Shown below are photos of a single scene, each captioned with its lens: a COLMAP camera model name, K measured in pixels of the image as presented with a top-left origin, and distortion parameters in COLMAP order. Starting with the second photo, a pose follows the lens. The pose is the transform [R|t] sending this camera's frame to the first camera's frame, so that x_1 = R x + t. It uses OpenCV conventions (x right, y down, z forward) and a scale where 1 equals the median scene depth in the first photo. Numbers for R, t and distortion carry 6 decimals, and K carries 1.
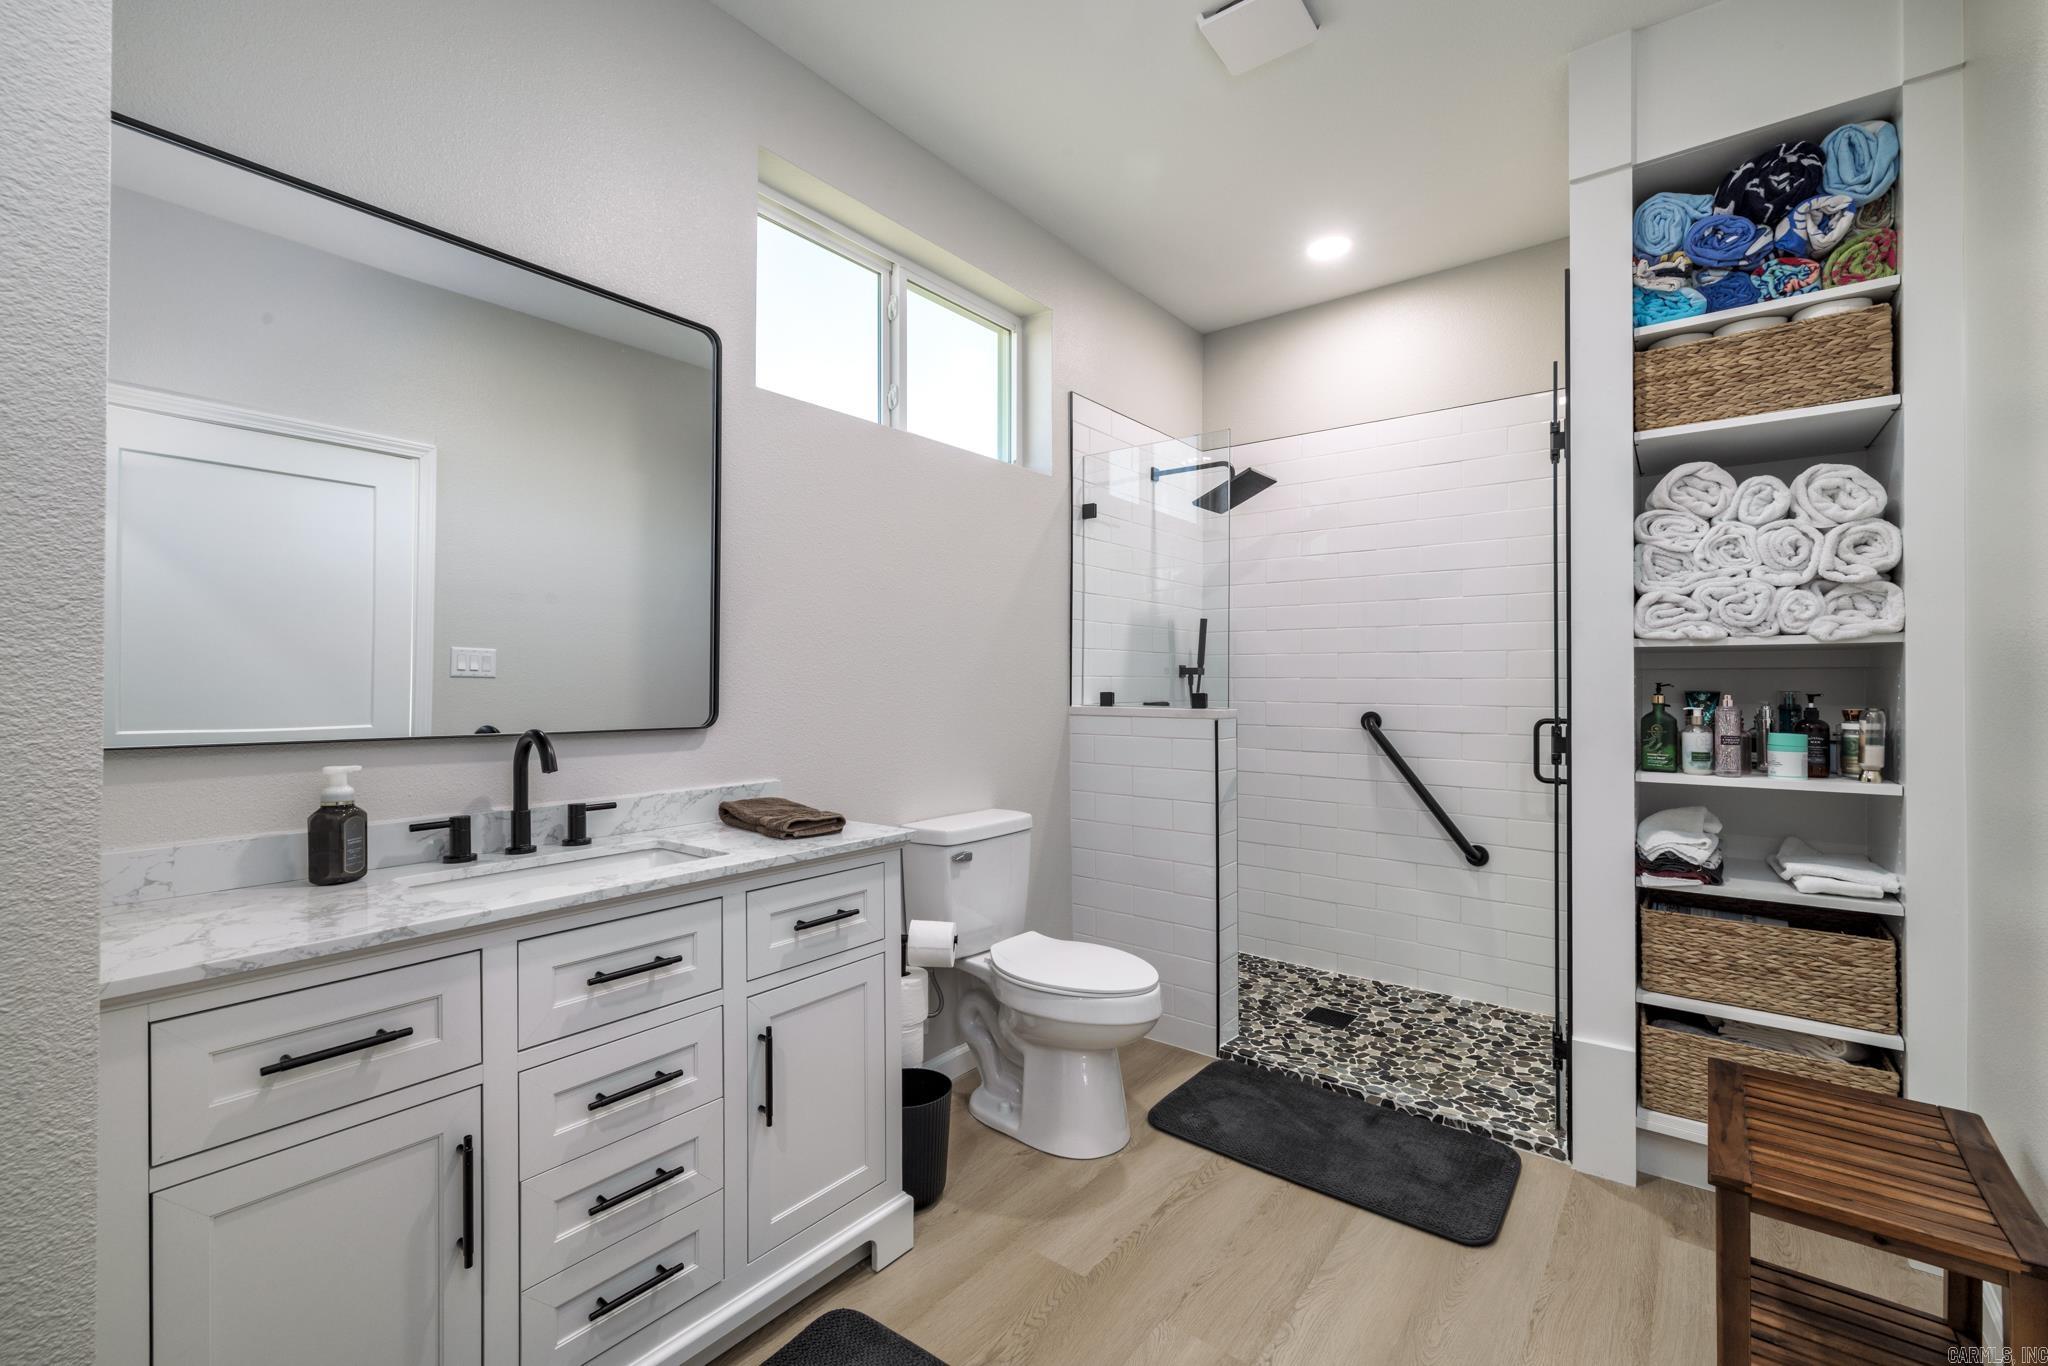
lens RADIAL K [[876.3, 0, 1010.5], [0, 876.3, 680.2], [0, 0, 1]] dist [0.002167, 0.000209]
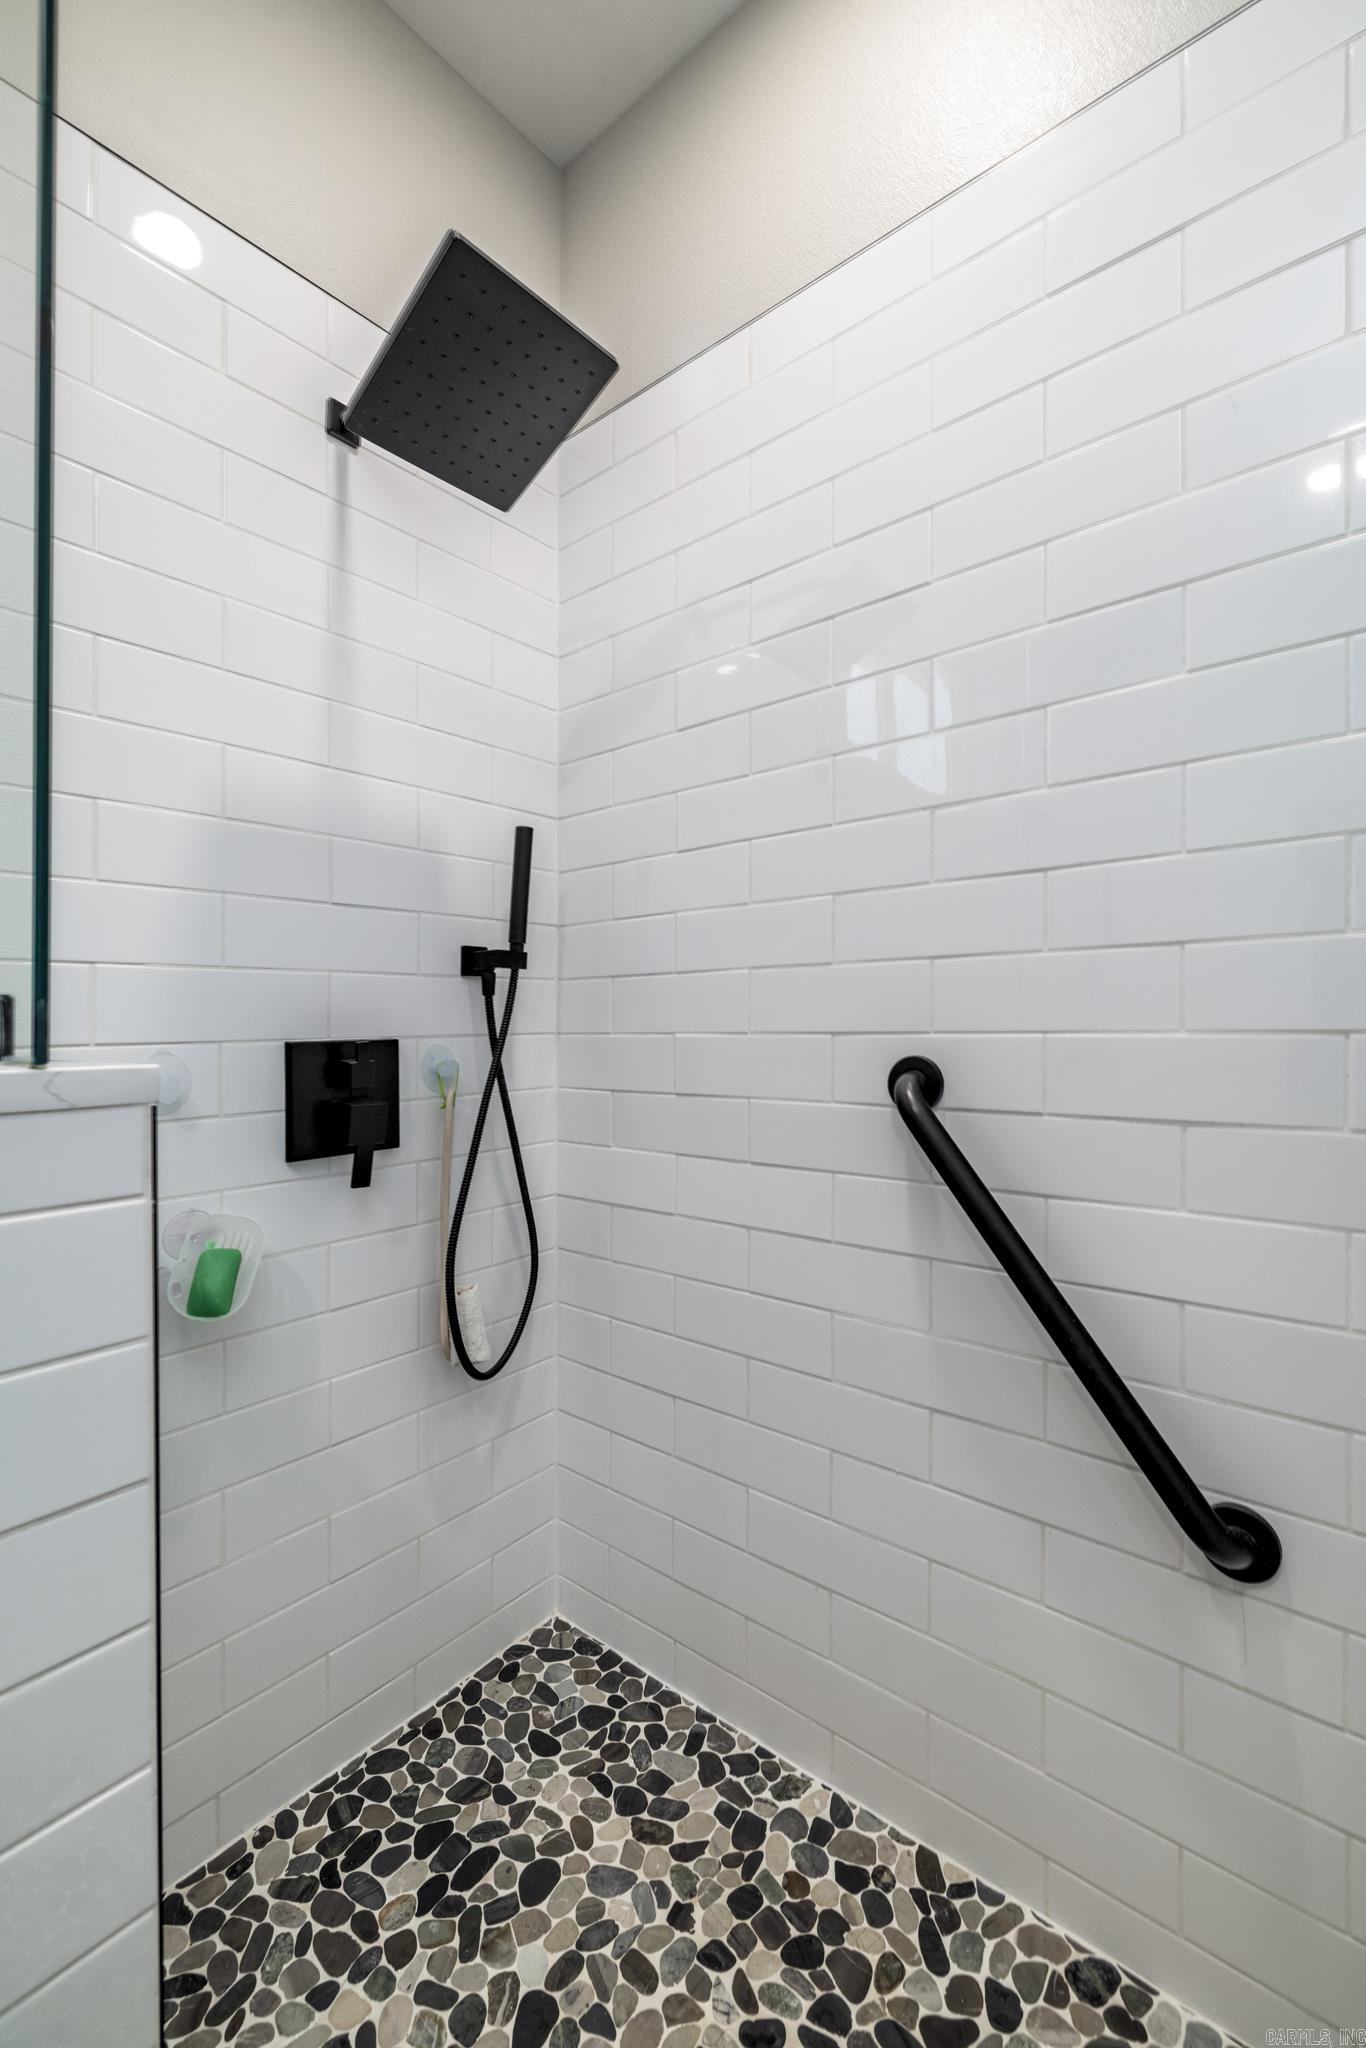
lens RADIAL K [[876.3, 0, 696.6], [0, 876.3, 1027.1], [0, 0, 1]] dist [0.002167, 0.000209]
pose [[0.999742, -0.011845, -0.019366, 0.333544], [0.012090, 0.999848, 0.012570, 0.017987], [0.019214, -0.012801, 0.999733, 0.655339]]
